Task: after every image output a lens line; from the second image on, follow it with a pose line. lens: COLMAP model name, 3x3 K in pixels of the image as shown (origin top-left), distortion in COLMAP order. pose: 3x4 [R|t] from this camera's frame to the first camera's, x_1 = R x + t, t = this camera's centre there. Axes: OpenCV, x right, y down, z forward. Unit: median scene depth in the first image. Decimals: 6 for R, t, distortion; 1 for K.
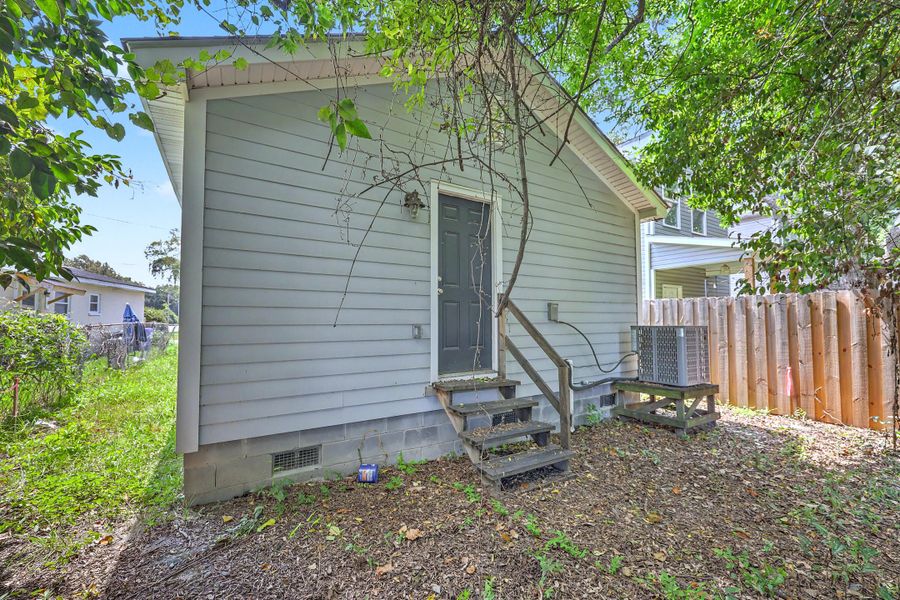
lens RADIAL K [[359.7, 0, 447.1], [0, 359.7, 299.8], [0, 0, 1]] dist [-0.002579, -0.000319]
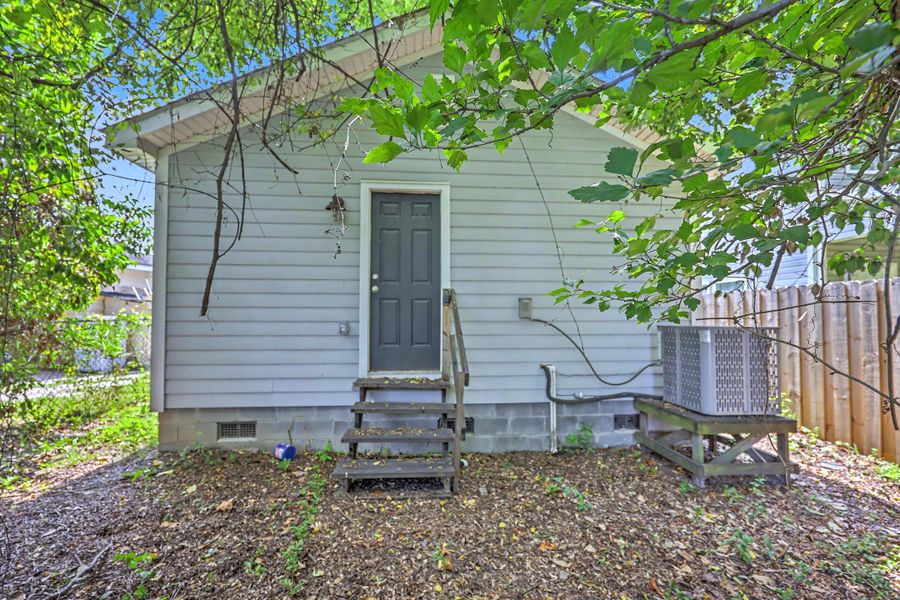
lens RADIAL K [[359.7, 0, 447.1], [0, 359.7, 299.8], [0, 0, 1]] dist [-0.002579, -0.000319]
pose [[0.887677, -0.019191, -0.460067, 0.646006], [0.024855, 0.999672, 0.006255, 0.005528], [0.459795, -0.016987, 0.887862, 0.197895]]
